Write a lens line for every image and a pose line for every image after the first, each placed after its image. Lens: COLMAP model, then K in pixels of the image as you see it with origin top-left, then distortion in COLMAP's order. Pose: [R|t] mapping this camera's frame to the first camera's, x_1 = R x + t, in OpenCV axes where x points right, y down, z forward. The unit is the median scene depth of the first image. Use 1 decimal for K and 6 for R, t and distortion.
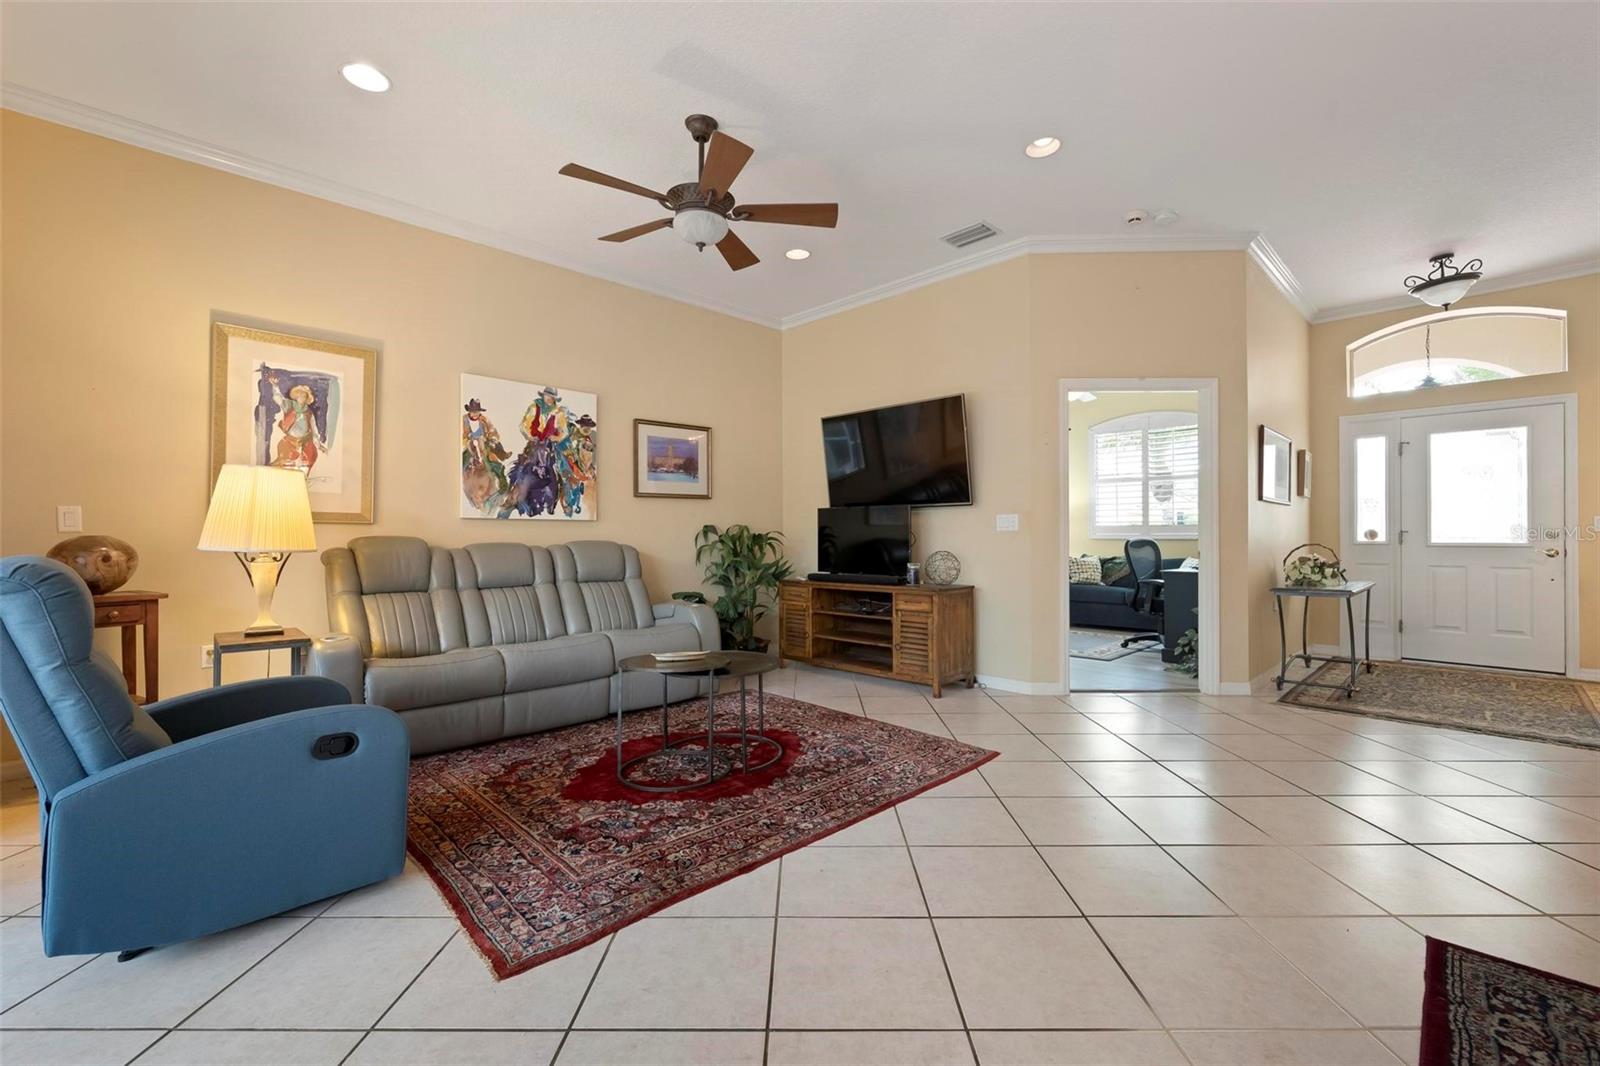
lens RADIAL K [[672.6, 0, 807.6], [0, 672.6, 531.0], [0, 0, 1]] dist [0.003280, 0.002479]
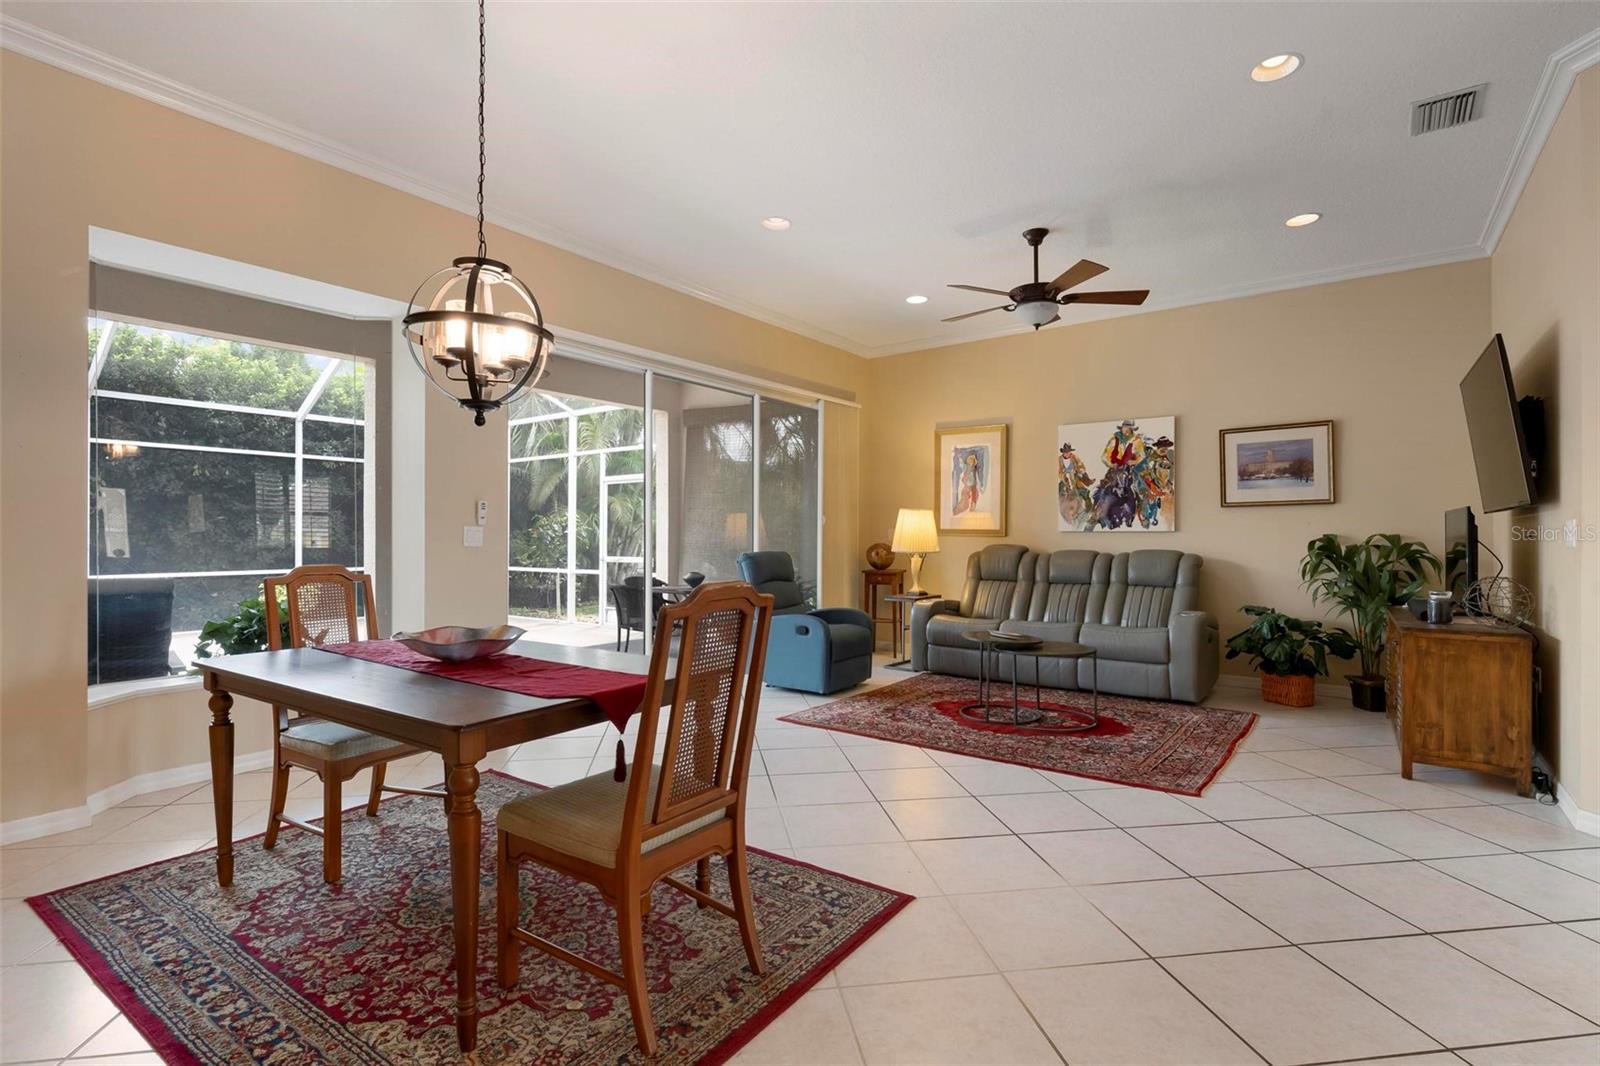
lens RADIAL K [[745.3, 0, 798.1], [0, 745.3, 535.1], [0, 0, 1]] dist [-0.002285, -0.000902]
pose [[0.149316, 0.001113, -0.988789, 0.884979], [0.007311, 0.999971, 0.002230, -0.018785], [0.988763, -0.007562, 0.149303, 0.241103]]
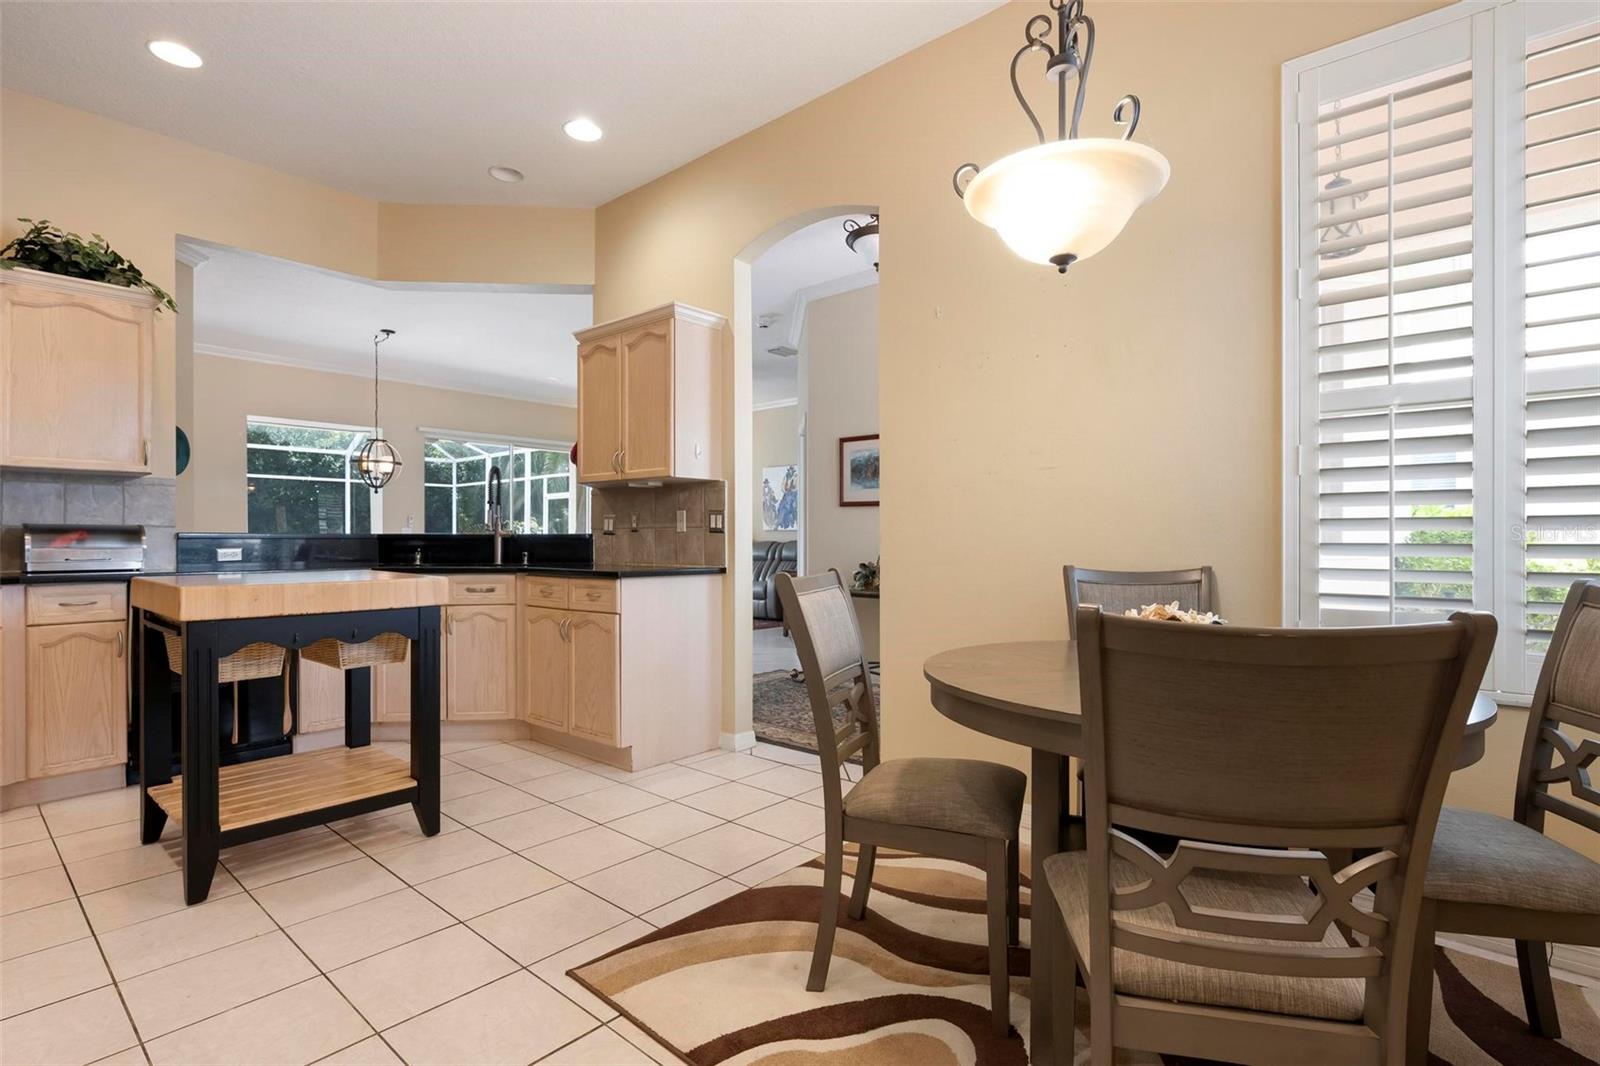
lens RADIAL K [[745.3, 0, 802.6], [0, 745.3, 536.3], [0, 0, 1]] dist [-0.002285, -0.000902]
pose [[0.087068, -0.000139, -0.996202, 2.042566], [0.008594, 0.999963, 0.000612, 0.002337], [0.996165, -0.008614, 0.087066, 0.885009]]
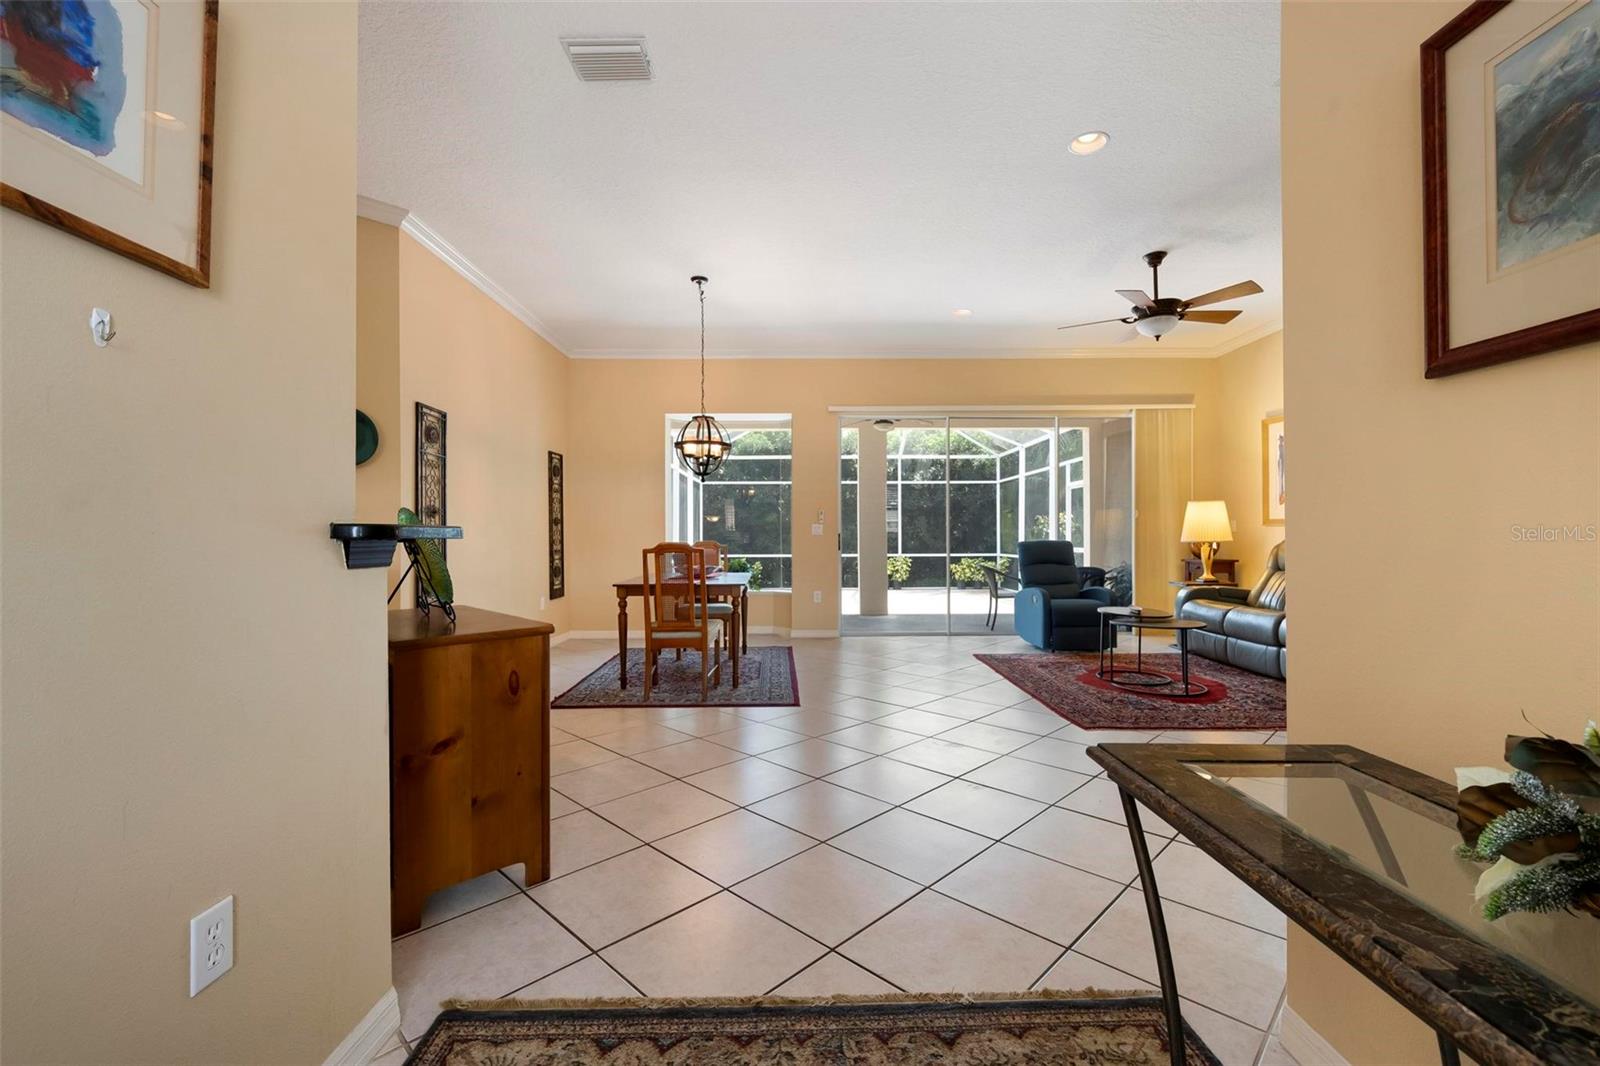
lens RADIAL K [[672.6, 0, 829.5], [0, 672.6, 525.6], [0, 0, 1]] dist [0.003280, 0.002479]
pose [[-0.672357, -0.006445, -0.740199, 1.042402], [0.013687, 0.999683, -0.021137, 0.006599], [0.740101, -0.024343, -0.672055, 1.071401]]
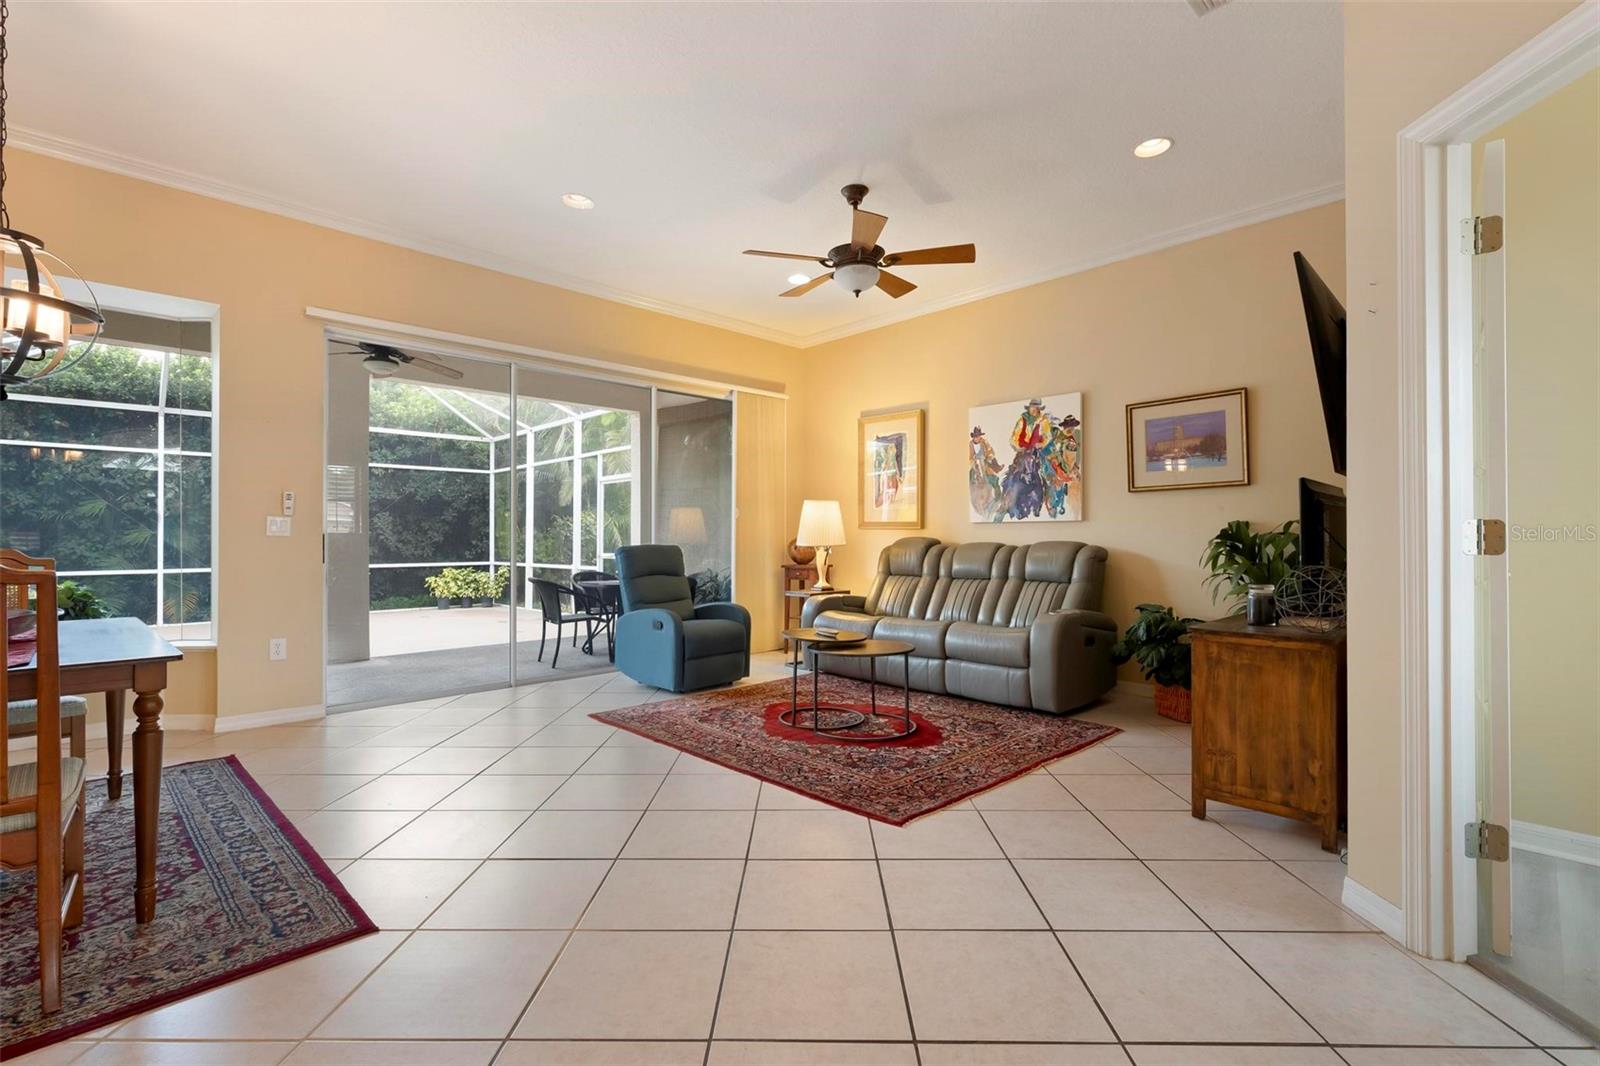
lens RADIAL K [[702.4, 0, 804.0], [0, 702.4, 541.6], [0, 0, 1]] dist [0.000663, -0.001318]
pose [[-0.000989, 0.007091, -0.999974, 0.796840], [0.012577, 0.999896, 0.007078, 0.003200], [0.999920, -0.012570, -0.001078, 0.667746]]
